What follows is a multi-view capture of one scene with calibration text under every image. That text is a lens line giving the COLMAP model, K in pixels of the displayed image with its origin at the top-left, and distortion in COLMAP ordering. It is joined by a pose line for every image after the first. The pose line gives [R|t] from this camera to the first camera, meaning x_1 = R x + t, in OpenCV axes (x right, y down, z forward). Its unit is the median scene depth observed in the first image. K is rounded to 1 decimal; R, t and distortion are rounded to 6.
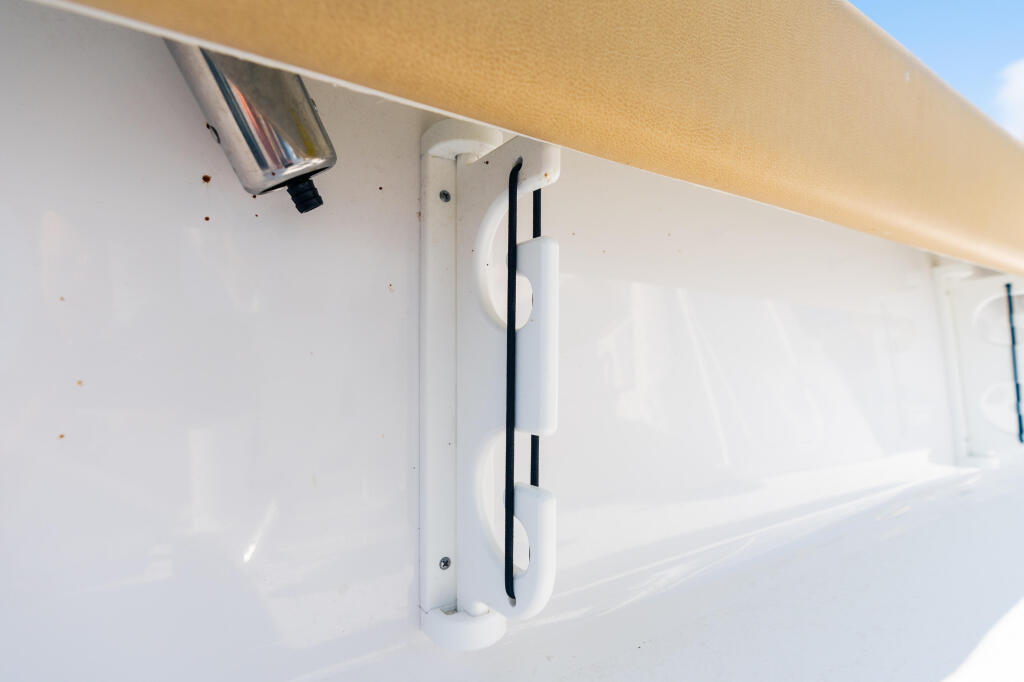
lens RADIAL K [[470.9, 0, 512.0], [0, 470.9, 341.0], [0, 0, 1]] dist [0.001170, -0.000023]
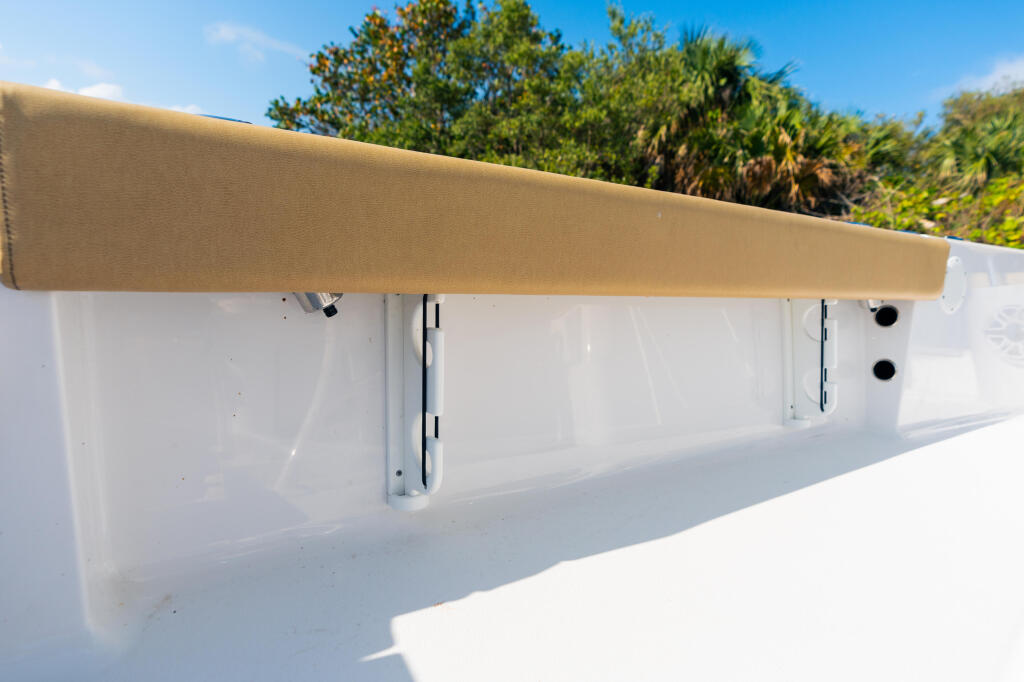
lens RADIAL K [[470.9, 0, 512.0], [0, 470.9, 341.0], [0, 0, 1]] dist [0.001170, -0.000023]
pose [[0.999887, 0.011932, 0.009197, 0.379135], [-0.012797, 0.994851, 0.100542, -0.369511], [-0.007949, -0.100648, 0.994890, -1.160357]]
